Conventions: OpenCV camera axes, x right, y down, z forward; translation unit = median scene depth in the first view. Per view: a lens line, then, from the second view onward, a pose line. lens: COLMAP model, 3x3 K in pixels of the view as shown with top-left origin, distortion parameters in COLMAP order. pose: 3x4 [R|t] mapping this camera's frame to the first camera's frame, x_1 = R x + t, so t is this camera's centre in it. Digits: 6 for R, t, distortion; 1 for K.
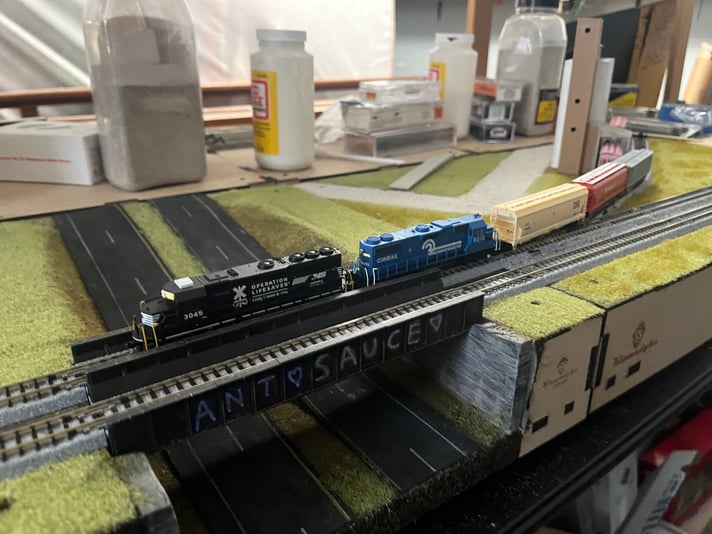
lens RADIAL K [[552.8, 0, 352.4], [0, 552.8, 262.4], [0, 0, 1]] dist [0.057436, -0.019779]
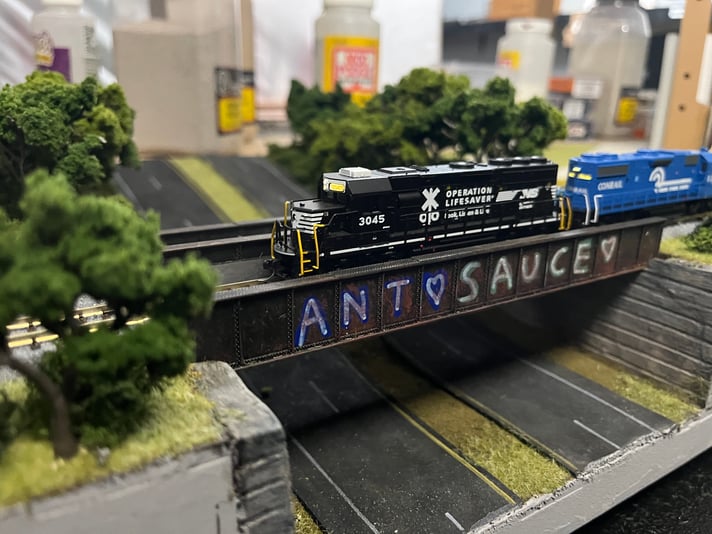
lens RADIAL K [[552.8, 0, 360.7], [0, 552.8, 270.1], [0, 0, 1]] dist [0.057436, -0.019779]
pose [[0.998960, 0.032564, -0.031924, -0.162841], [-0.034498, 0.997478, -0.062027, 0.214378], [0.029824, 0.063064, 0.997564, 0.298967]]
